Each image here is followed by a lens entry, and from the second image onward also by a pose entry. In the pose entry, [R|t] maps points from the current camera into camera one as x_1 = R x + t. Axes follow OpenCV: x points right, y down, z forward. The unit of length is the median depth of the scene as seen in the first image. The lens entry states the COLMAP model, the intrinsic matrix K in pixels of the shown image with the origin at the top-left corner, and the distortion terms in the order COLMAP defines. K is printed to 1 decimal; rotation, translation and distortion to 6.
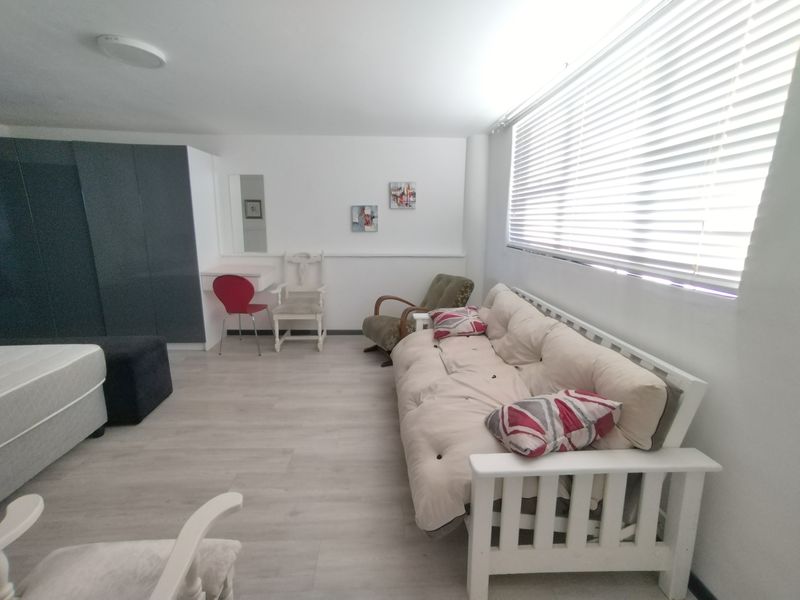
lens RADIAL K [[376.9, 0, 400.0], [0, 376.9, 300.0], [0, 0, 1]] dist [-0.059382, 0.058990]
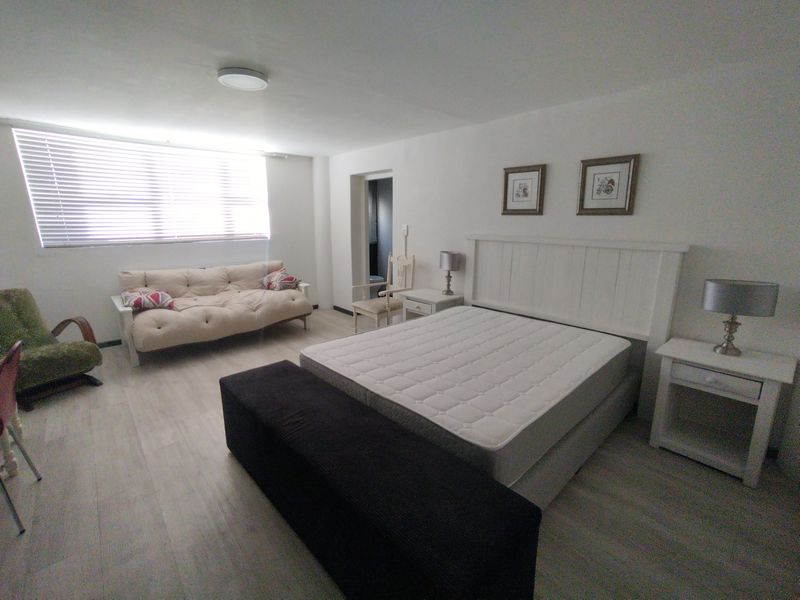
lens RADIAL K [[376.9, 0, 400.0], [0, 376.9, 300.0], [0, 0, 1]] dist [-0.059382, 0.058990]
pose [[-0.644184, -0.174162, 0.744778, -1.180471], [0.158513, 0.922193, 0.352752, -0.223496], [-0.748265, 0.345294, -0.566455, 0.908362]]
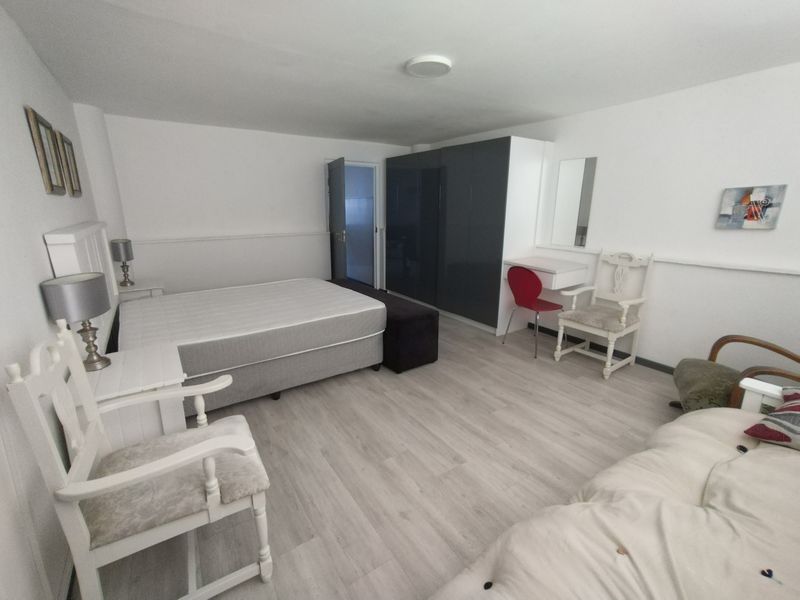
lens RADIAL K [[376.9, 0, 400.0], [0, 376.9, 300.0], [0, 0, 1]] dist [-0.059382, 0.058990]
pose [[0.484550, 0.209621, -0.849276, 0.217790], [-0.185760, 0.973378, 0.134267, -0.052013], [0.854812, 0.092702, 0.510590, 0.233815]]
